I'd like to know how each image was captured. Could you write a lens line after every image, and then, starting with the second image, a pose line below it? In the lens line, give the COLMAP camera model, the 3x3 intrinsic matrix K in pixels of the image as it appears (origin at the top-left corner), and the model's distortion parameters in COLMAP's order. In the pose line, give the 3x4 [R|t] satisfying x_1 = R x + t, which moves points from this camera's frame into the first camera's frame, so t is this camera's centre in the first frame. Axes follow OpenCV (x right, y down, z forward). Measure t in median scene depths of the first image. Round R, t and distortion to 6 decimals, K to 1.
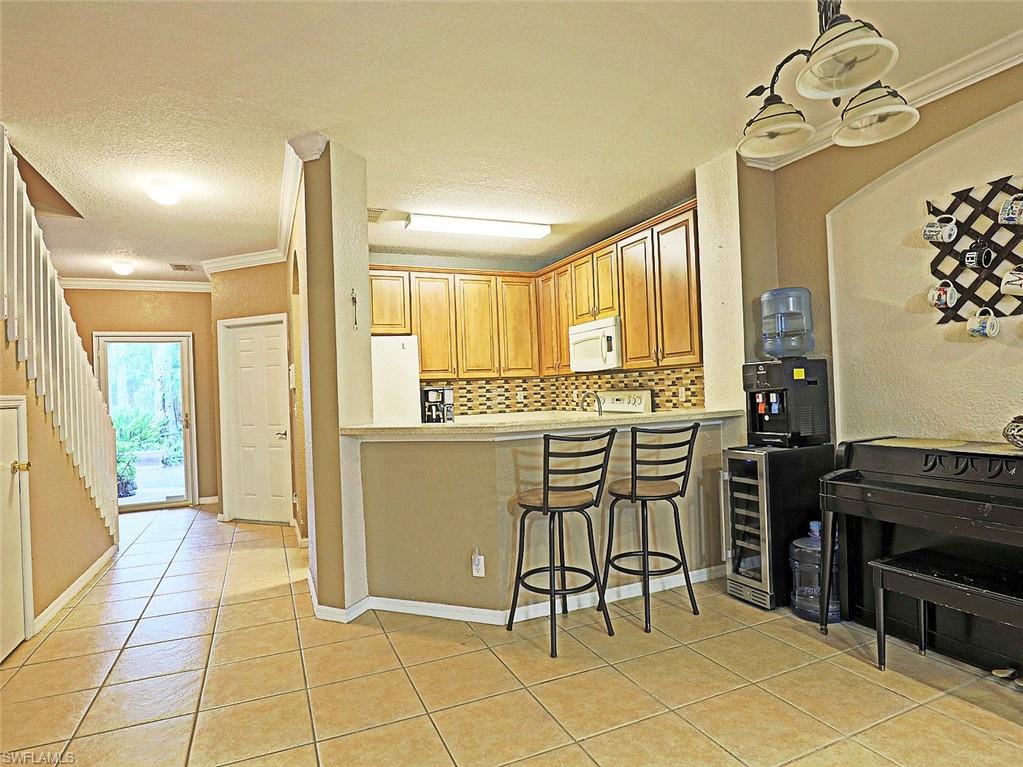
lens RADIAL K [[579.1, 0, 489.8], [0, 579.1, 403.4], [0, 0, 1]] dist [-0.036681, 0.005717]
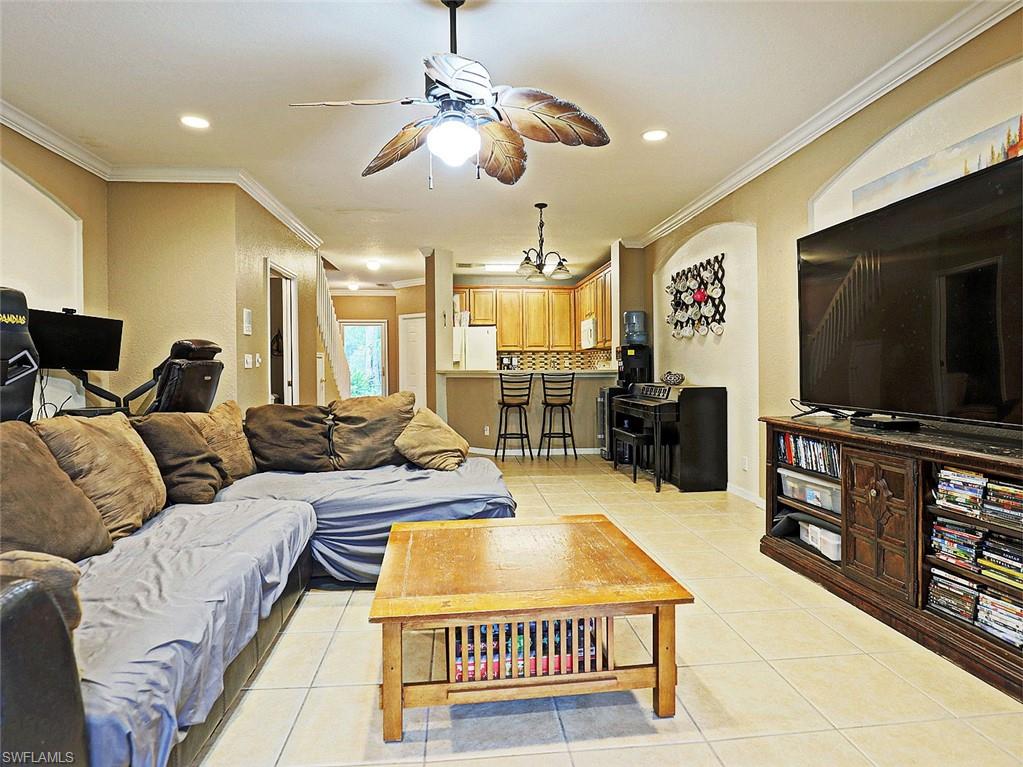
lens RADIAL K [[584.3, 0, 485.0], [0, 584.3, 371.7], [0, 0, 1]] dist [-0.034887, 0.005419]
pose [[0.948152, 0.034638, -0.315923, 0.462941], [-0.036400, 0.999337, 0.000323, 0.025398], [0.315725, 0.011193, 0.948785, -0.785890]]
